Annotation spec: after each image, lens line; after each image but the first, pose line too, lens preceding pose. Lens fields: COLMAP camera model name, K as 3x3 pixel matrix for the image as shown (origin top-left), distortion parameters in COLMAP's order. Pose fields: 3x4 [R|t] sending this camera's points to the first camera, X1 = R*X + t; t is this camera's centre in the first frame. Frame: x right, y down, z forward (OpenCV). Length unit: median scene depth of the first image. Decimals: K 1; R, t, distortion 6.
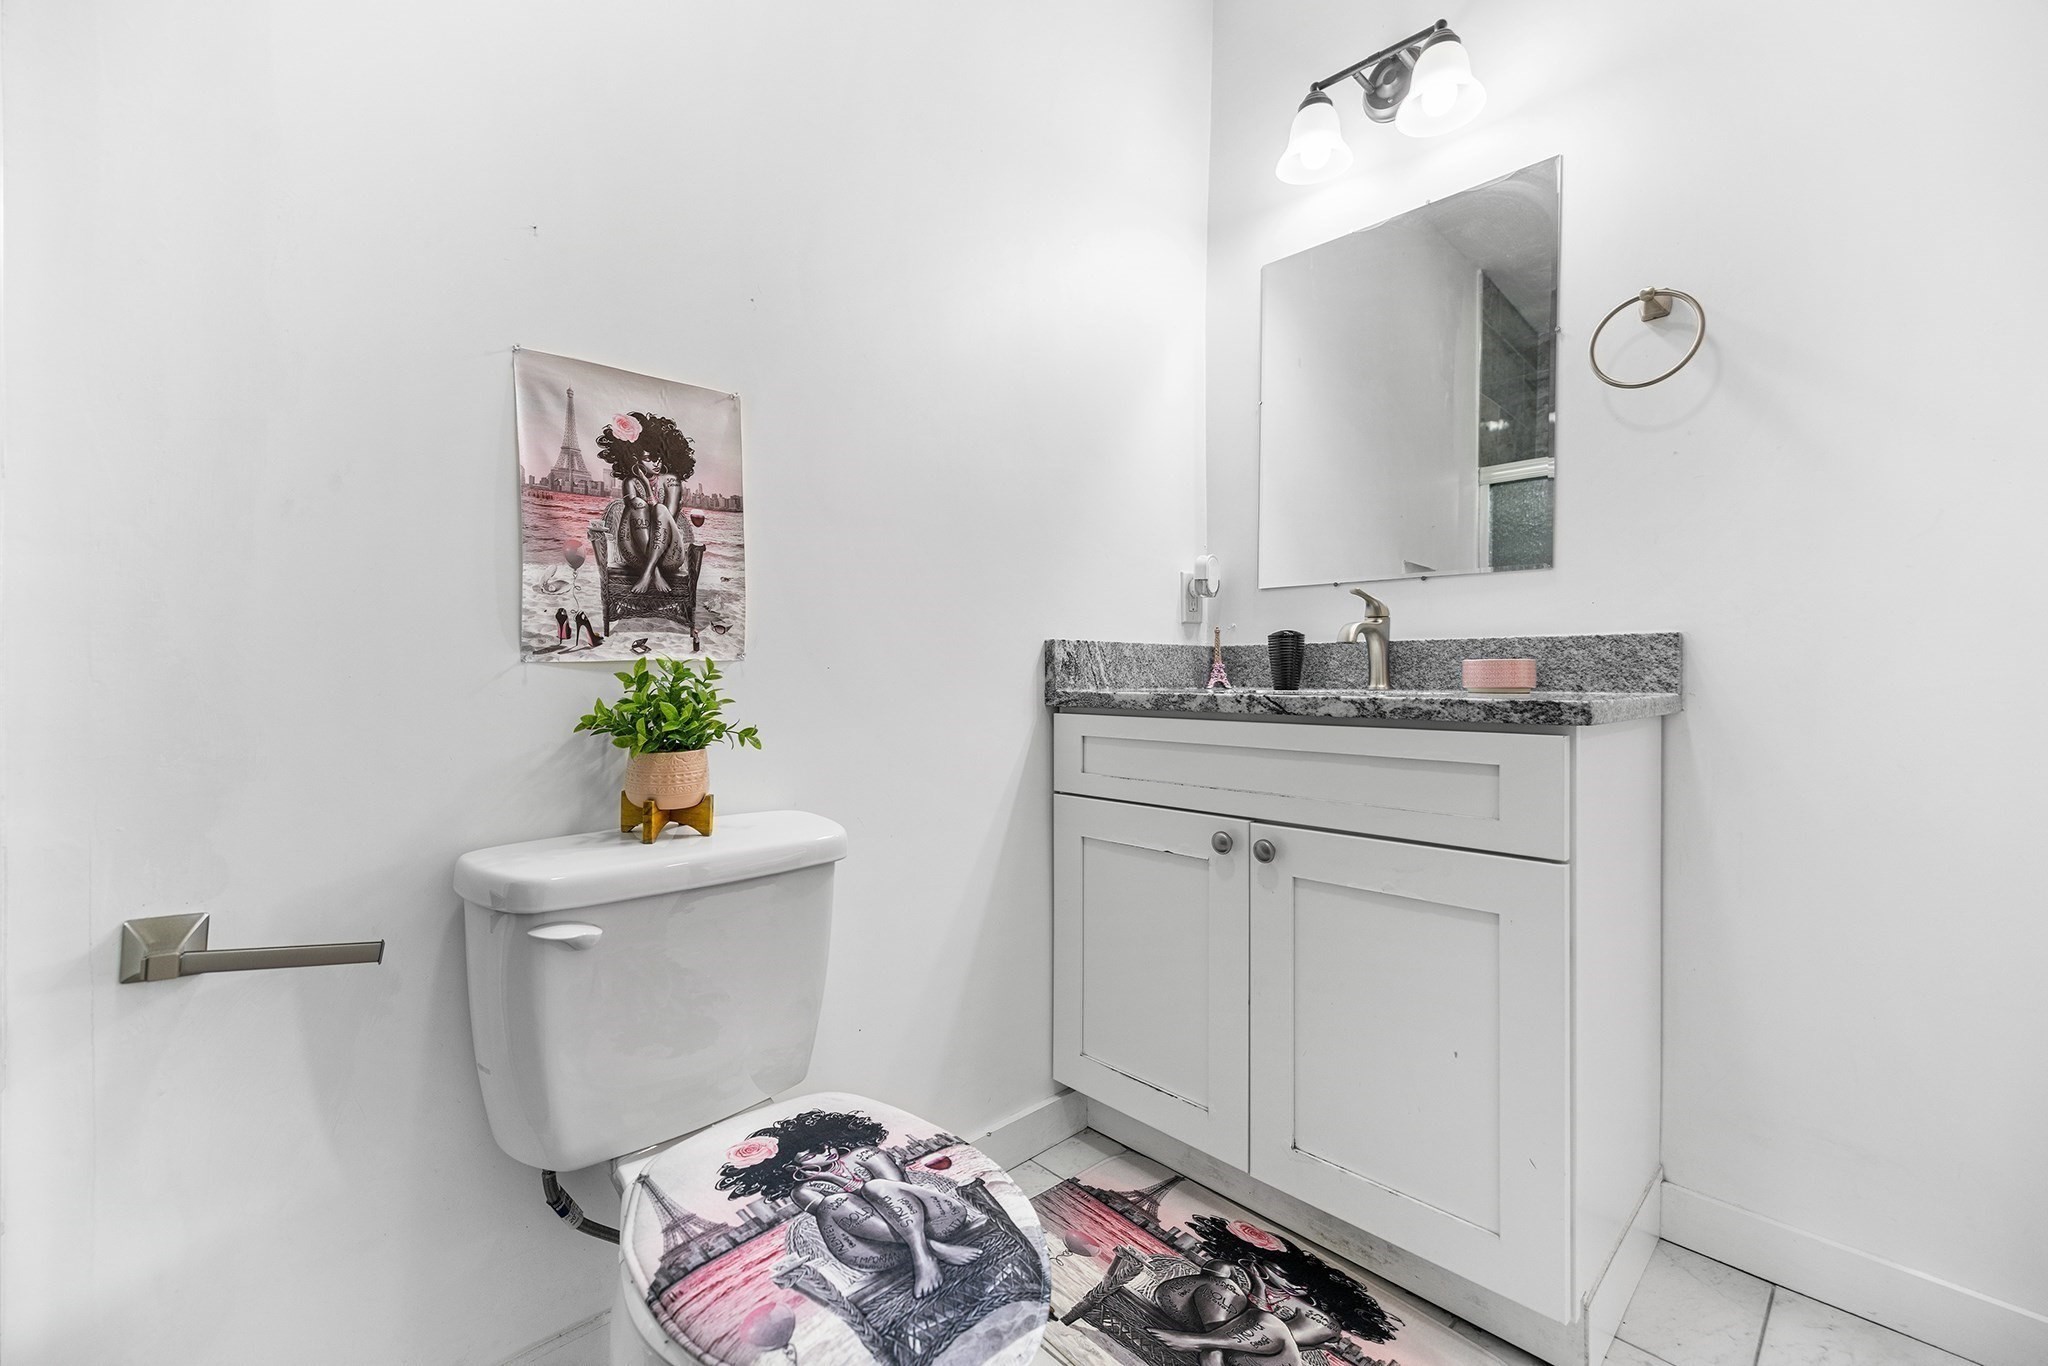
lens RADIAL K [[876.9, 0, 1013.0], [0, 876.9, 674.9], [0, 0, 1]] dist [0.001026, -0.000094]
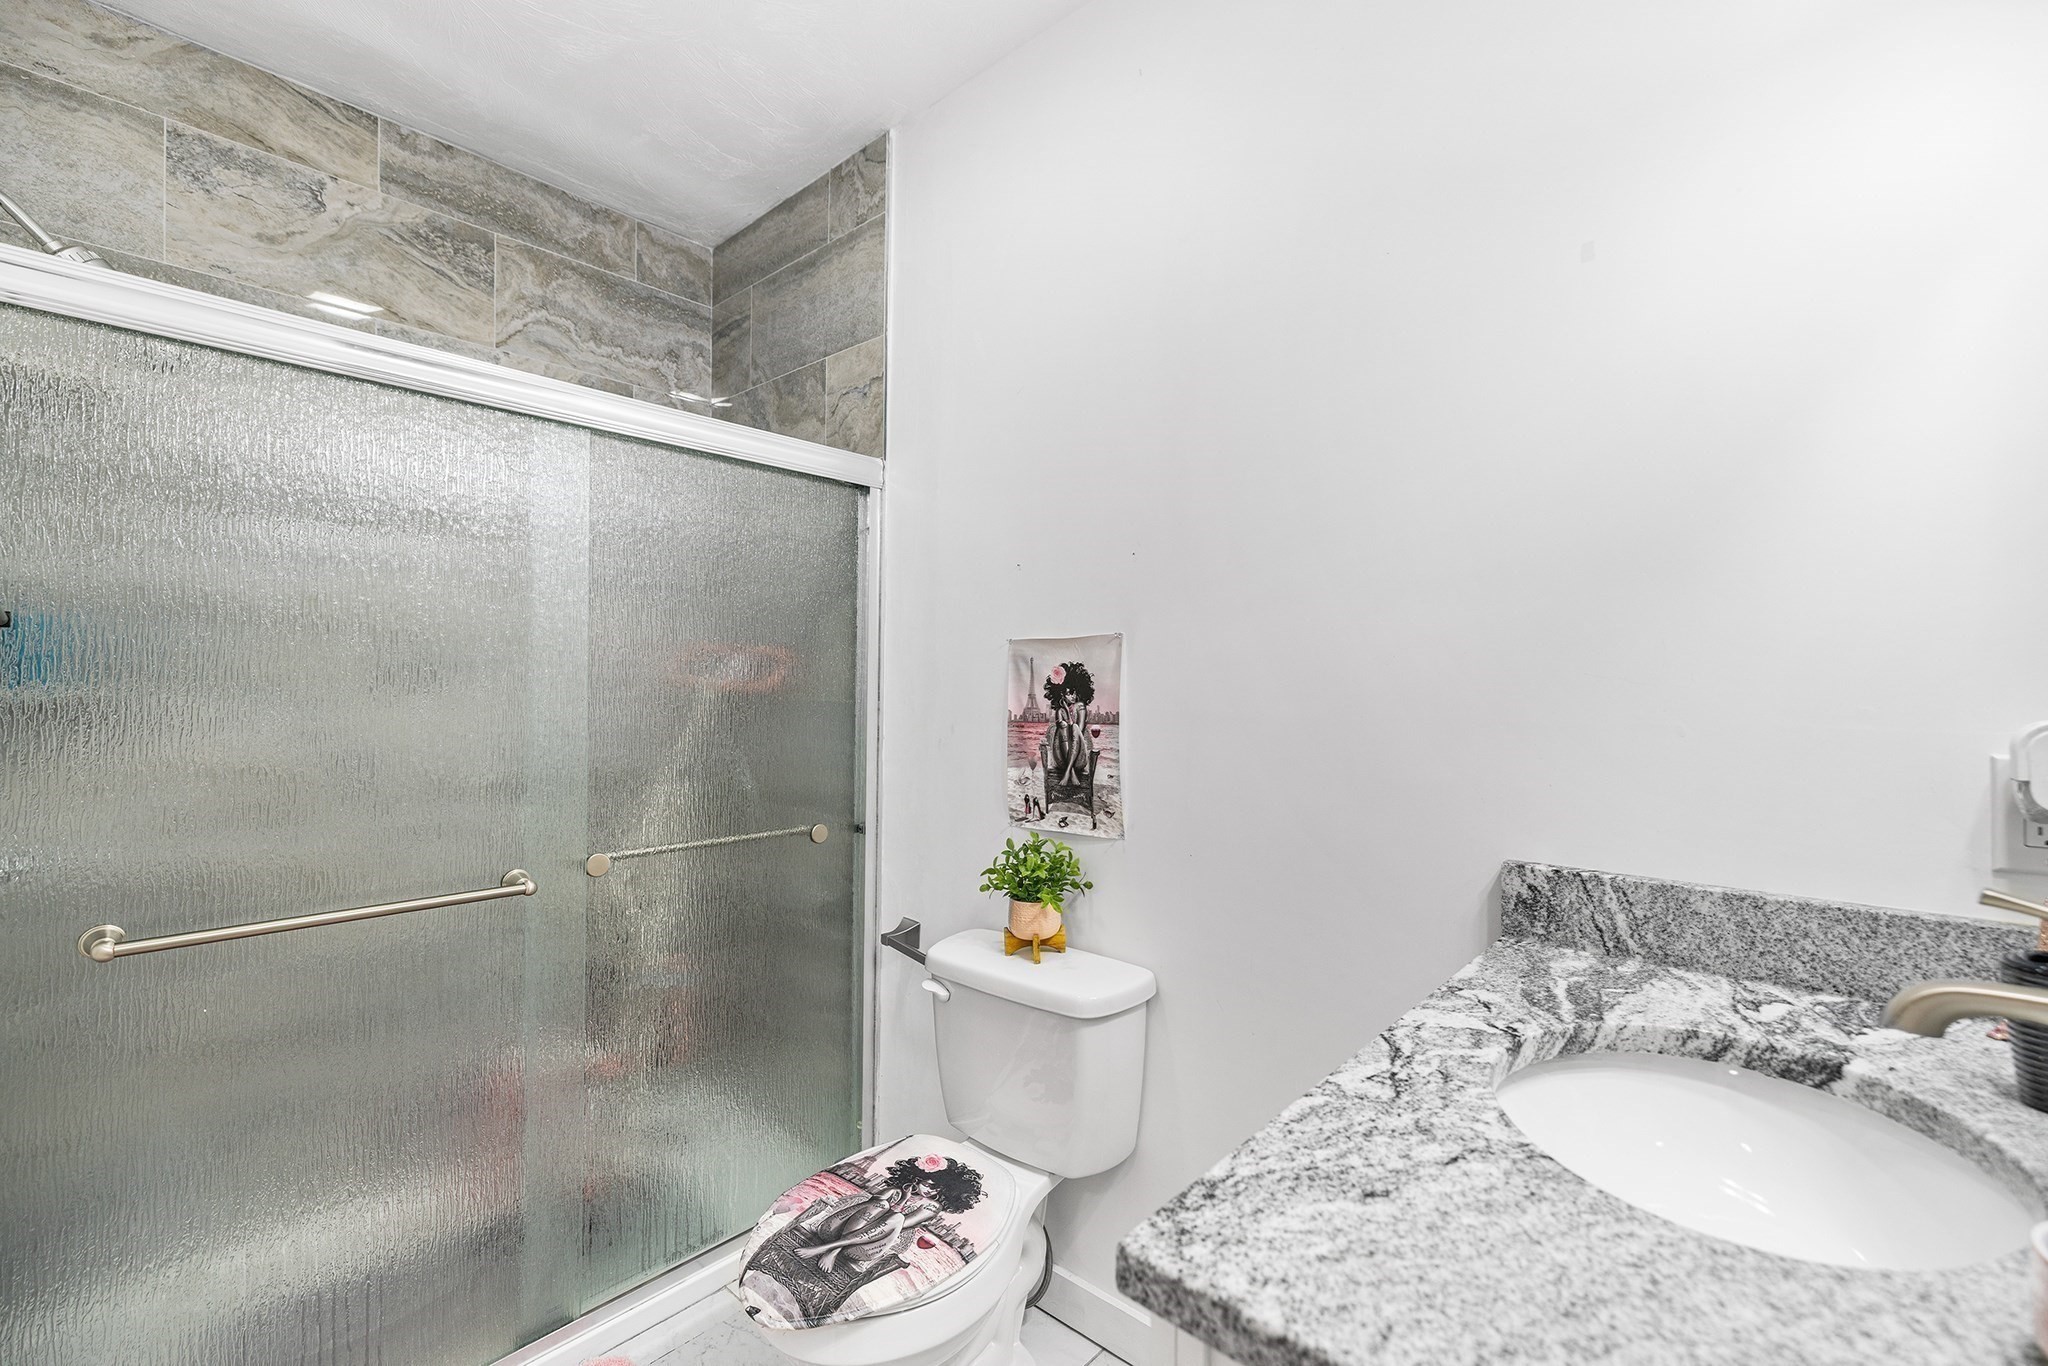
lens RADIAL K [[876.9, 0, 1012.9], [0, 876.9, 688.5], [0, 0, 1]] dist [0.001026, -0.000094]
pose [[0.071404, -0.007413, -0.997420, 1.035697], [-0.013624, 0.999872, -0.008407, -0.242834], [0.997354, 0.014189, 0.071294, 0.809502]]
